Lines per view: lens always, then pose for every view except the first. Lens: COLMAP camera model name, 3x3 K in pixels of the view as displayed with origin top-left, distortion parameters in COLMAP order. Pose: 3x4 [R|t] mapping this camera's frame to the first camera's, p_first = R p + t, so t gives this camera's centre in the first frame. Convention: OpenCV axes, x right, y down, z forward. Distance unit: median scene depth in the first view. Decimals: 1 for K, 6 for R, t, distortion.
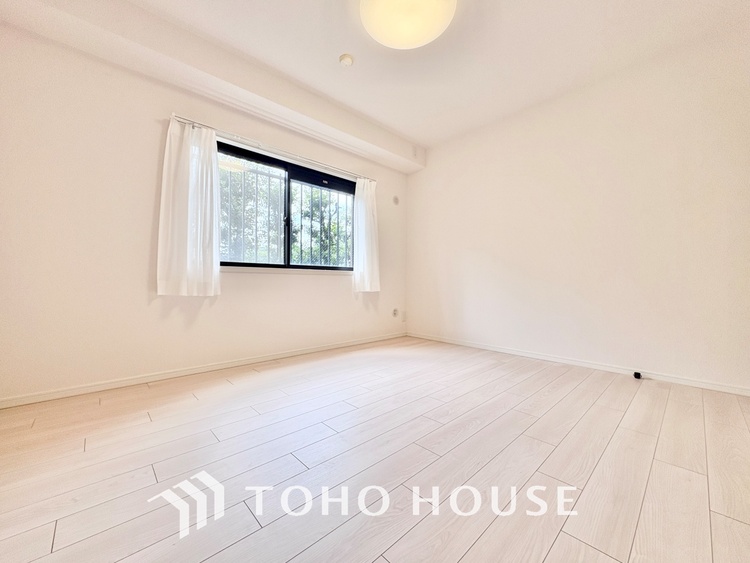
lens RADIAL K [[299.4, 0, 374.2], [0, 299.4, 287.5], [0, 0, 1]] dist [-0.014600, 0.000183]
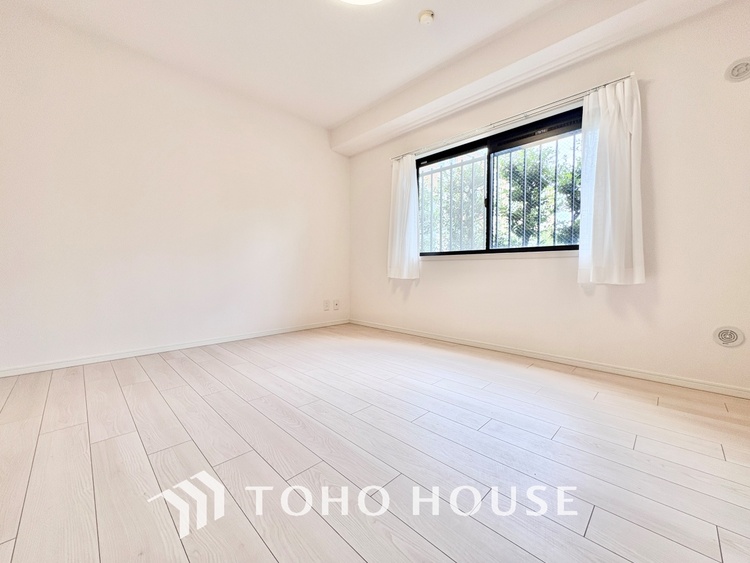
lens RADIAL K [[301.0, 0, 375.0], [0, 301.0, 281.5], [0, 0, 1]] dist [0.018496, 0.000077]
pose [[0.037618, 0.038346, -0.998556, 0.740244], [-0.013433, 0.999193, 0.037864, -0.009093], [0.999202, 0.011989, 0.038103, 0.715844]]
